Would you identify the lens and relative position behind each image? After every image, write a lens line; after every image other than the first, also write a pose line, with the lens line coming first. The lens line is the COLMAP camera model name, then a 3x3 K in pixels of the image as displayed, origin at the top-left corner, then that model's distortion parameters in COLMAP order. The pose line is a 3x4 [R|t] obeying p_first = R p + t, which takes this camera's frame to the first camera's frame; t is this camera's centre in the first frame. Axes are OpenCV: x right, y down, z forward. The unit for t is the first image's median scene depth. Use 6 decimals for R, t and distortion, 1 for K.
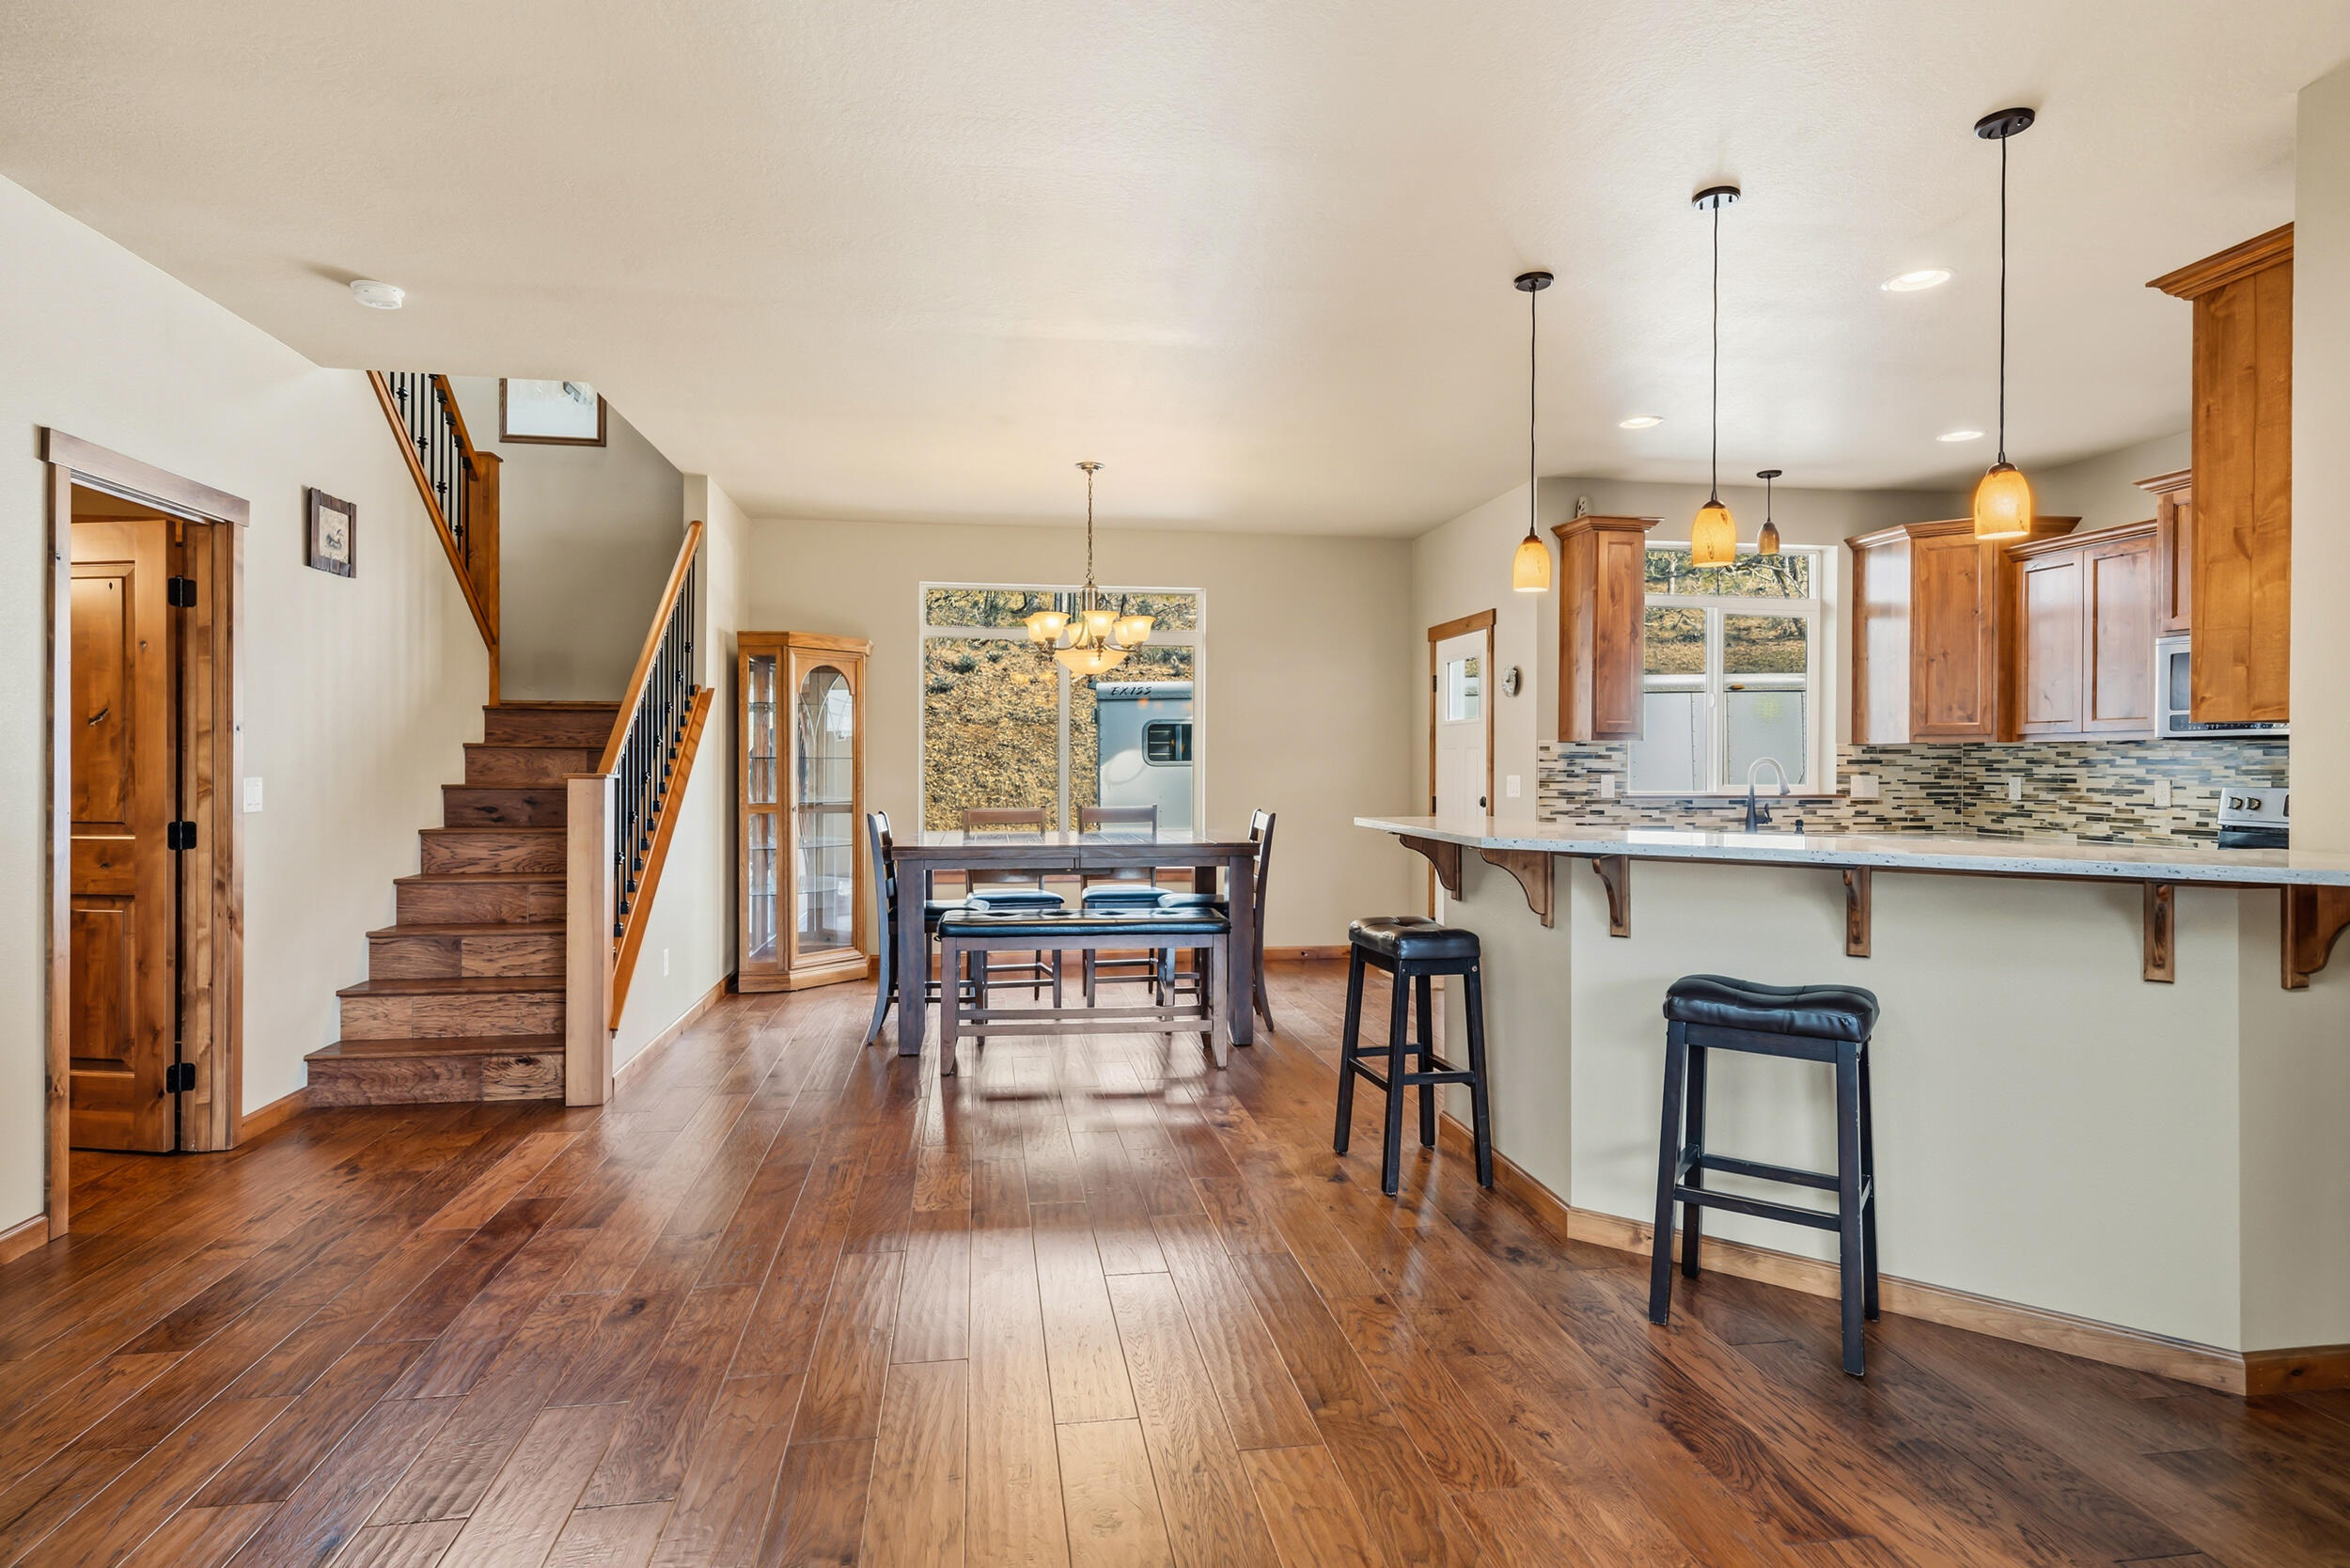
lens RADIAL K [[1264.8, 0, 1176.6], [0, 1264.8, 772.8], [0, 0, 1]] dist [0.001293, 0.000276]
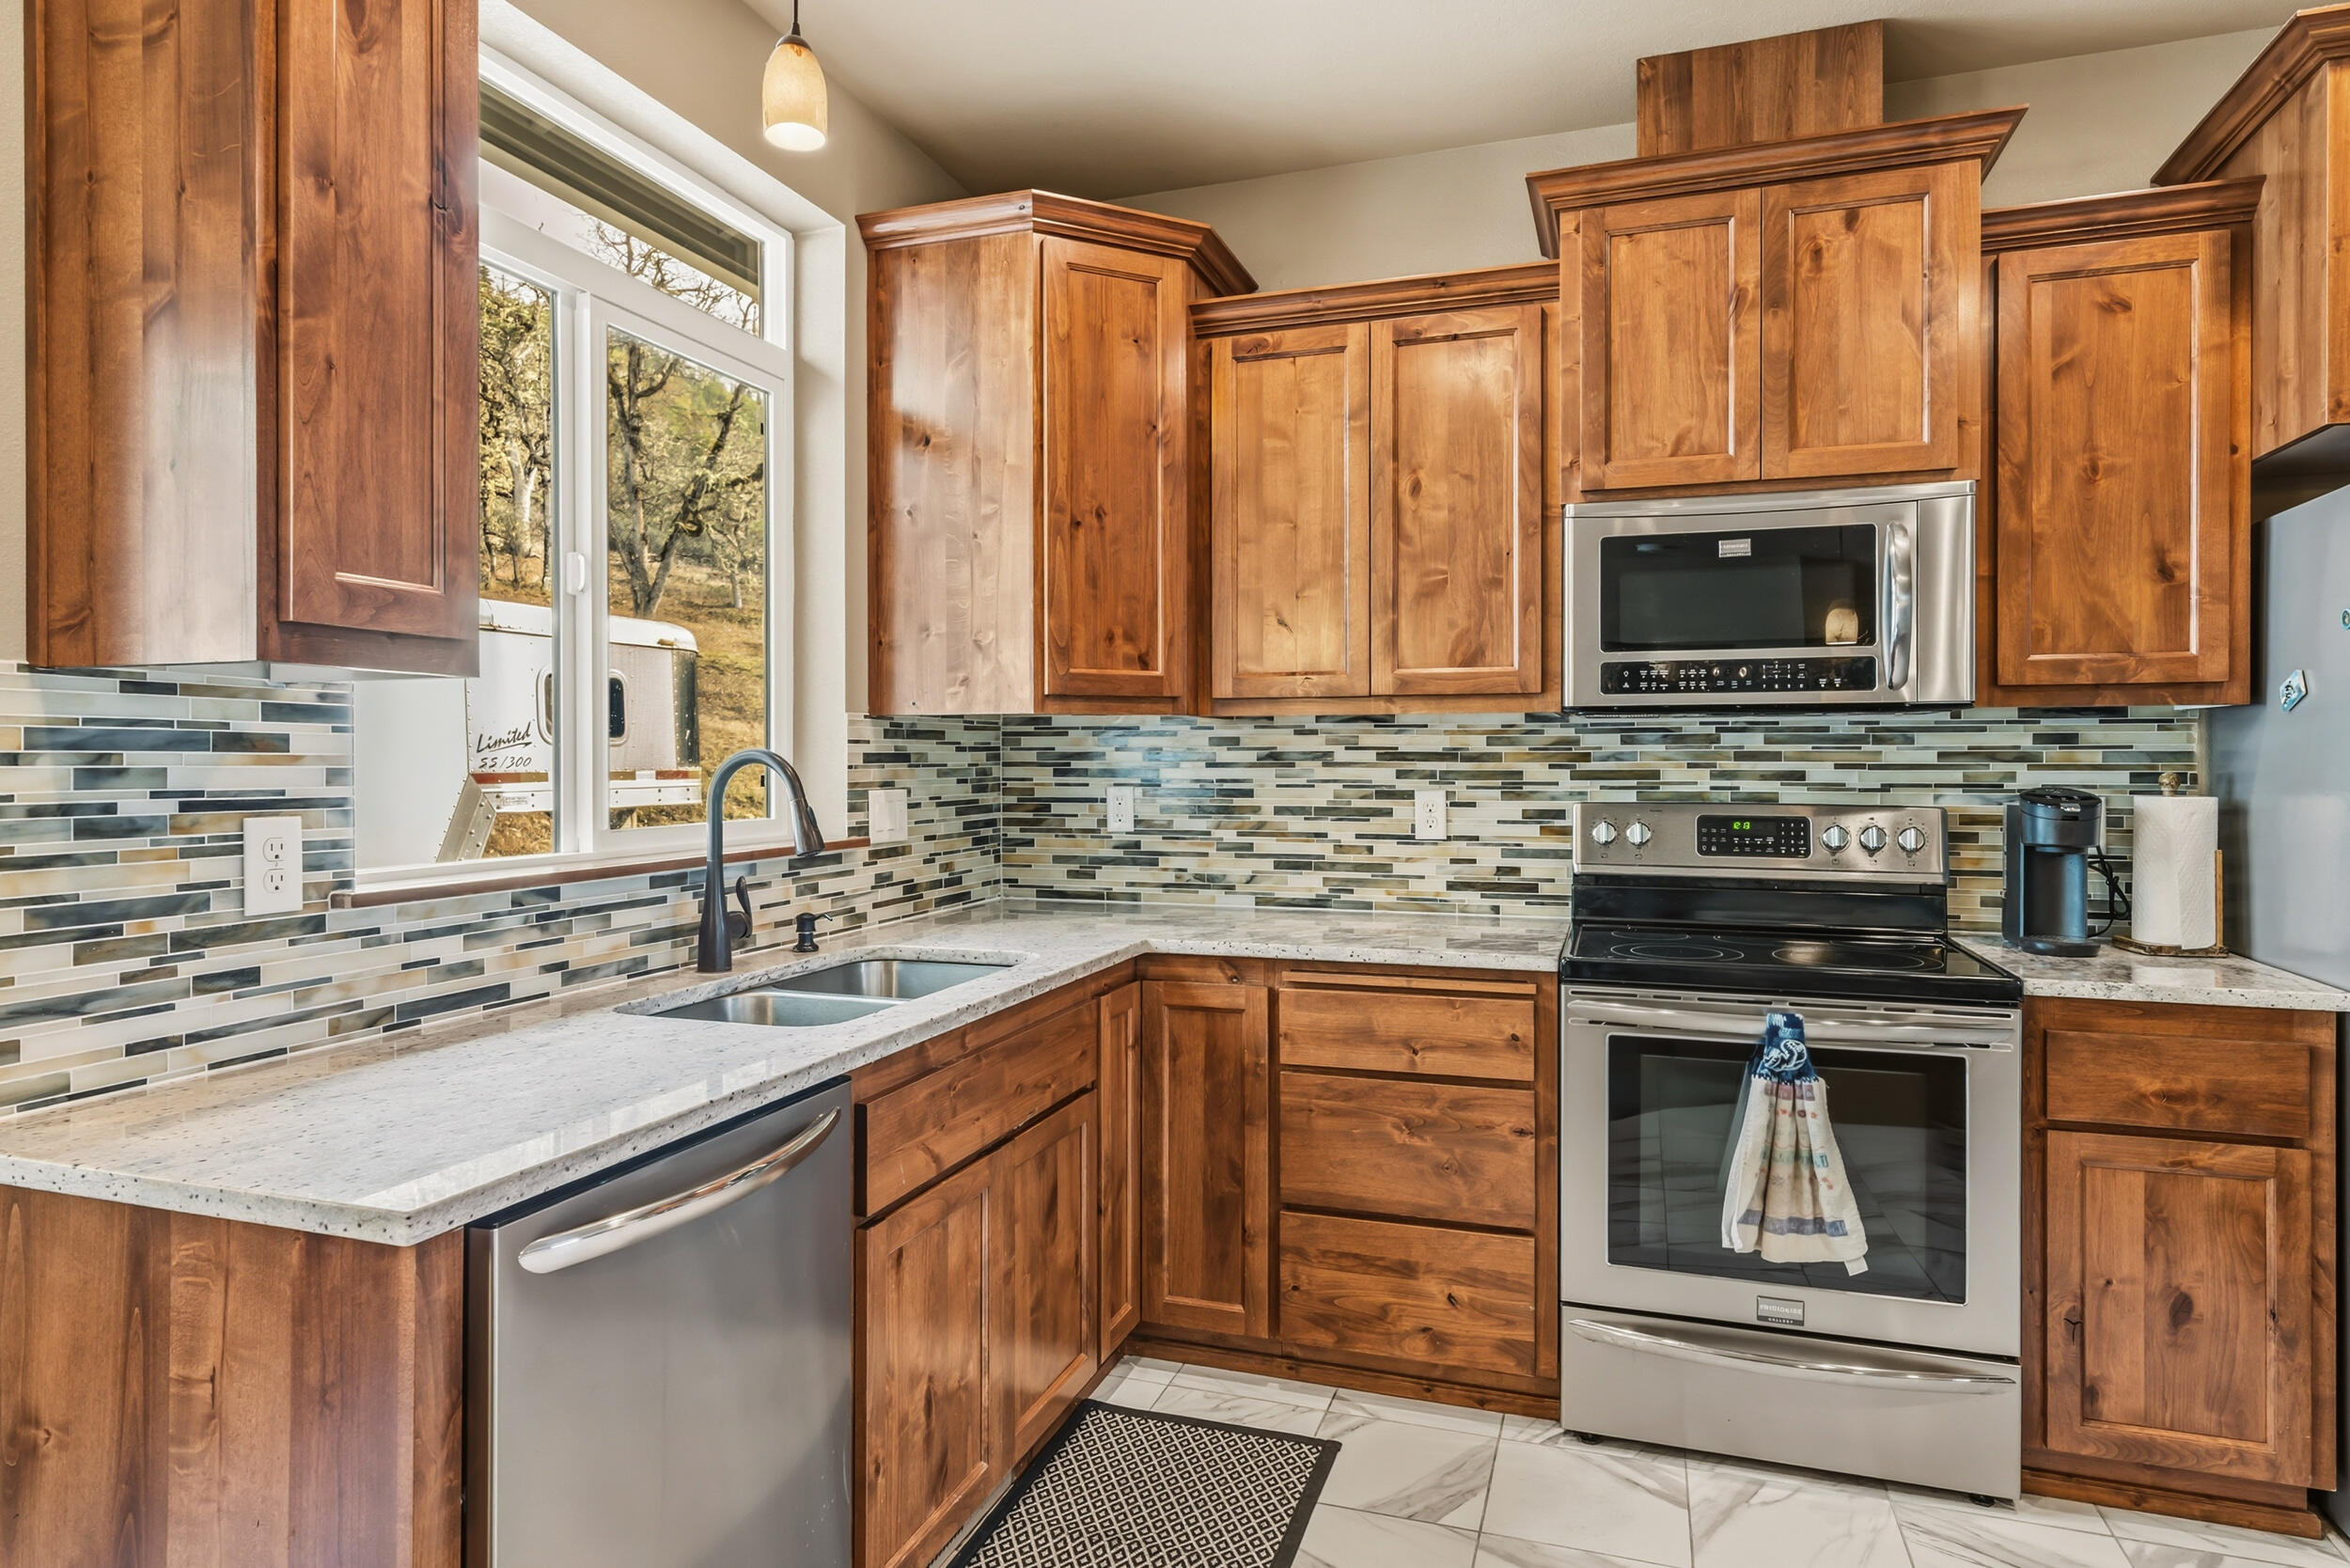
lens RADIAL K [[1372.3, 0, 1177.5], [0, 1372.3, 761.7], [0, 0, 1]] dist [0.016434, -0.000154]
pose [[0.472495, -0.007337, 0.881303, 0.191051], [0.009417, 0.999950, 0.003276, -0.008283], [-0.881283, 0.006751, 0.472540, 0.727245]]
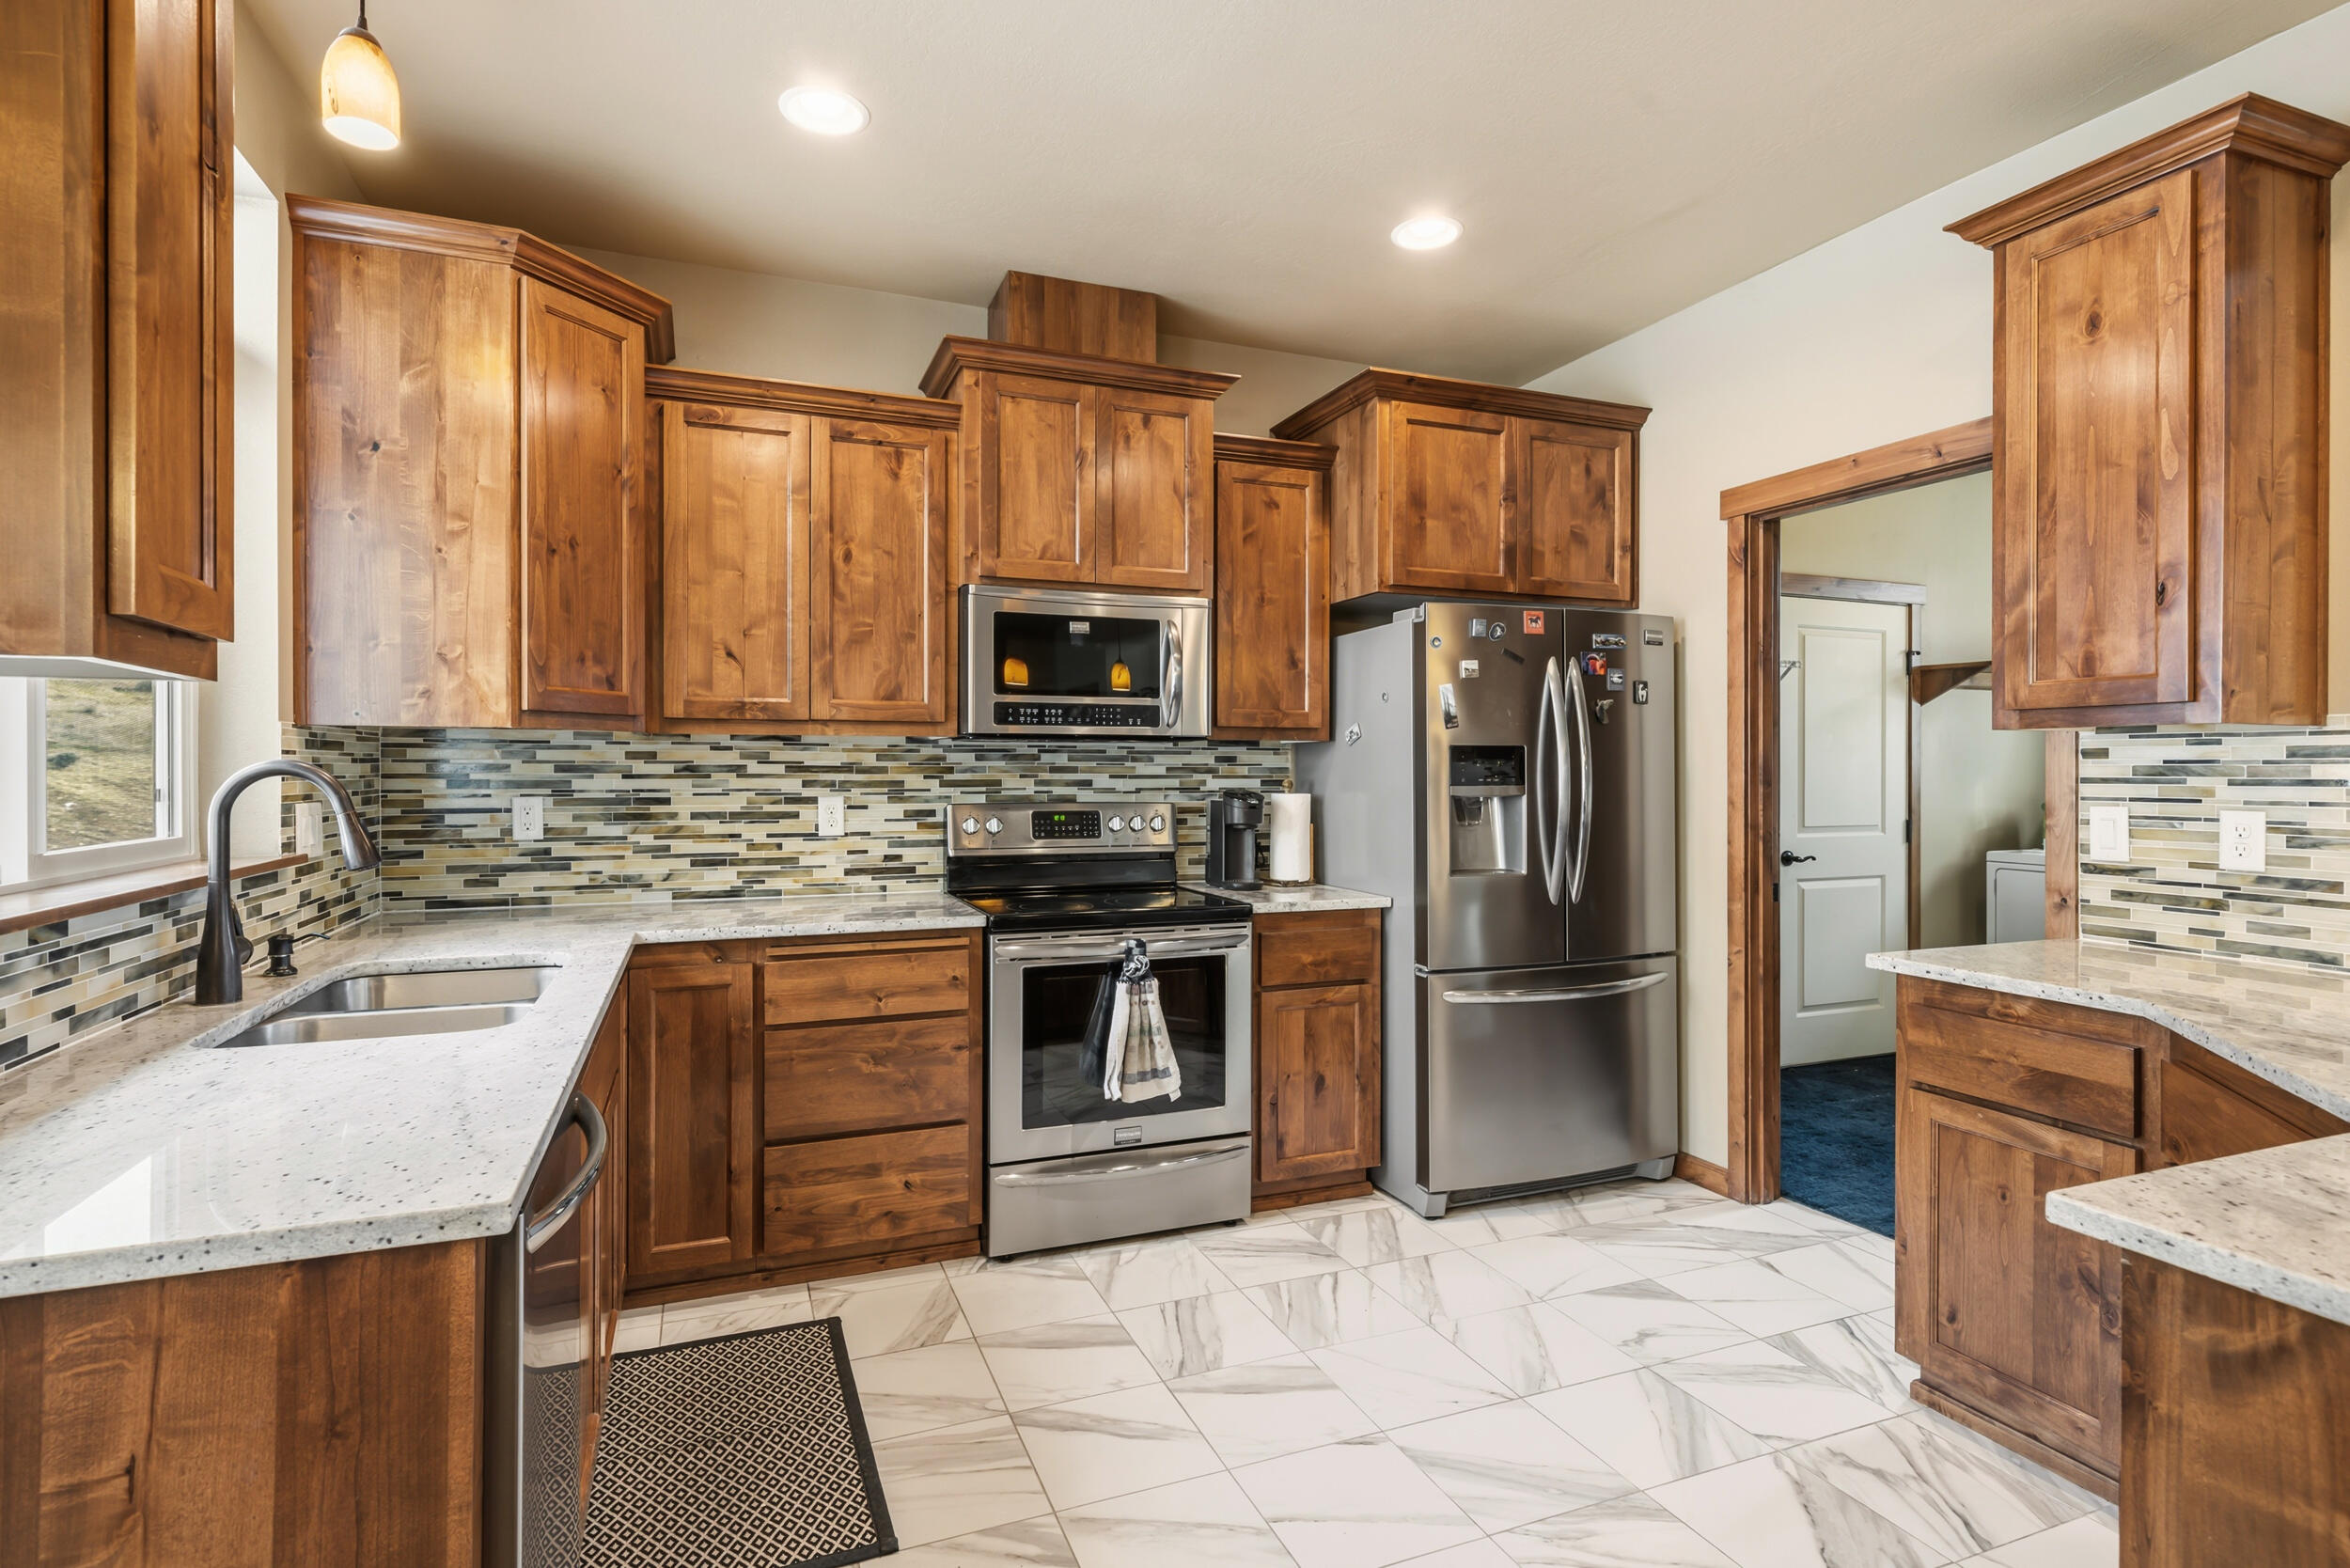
lens RADIAL K [[1153.3, 0, 1169.5], [0, 1153.3, 774.3], [0, 0, 1]] dist [0.020080, 0.000121]
pose [[-0.204883, -0.007871, 0.978755, 0.128242], [0.005231, 0.999945, 0.009136, -0.009445], [-0.978772, 0.006991, -0.204831, 0.843205]]
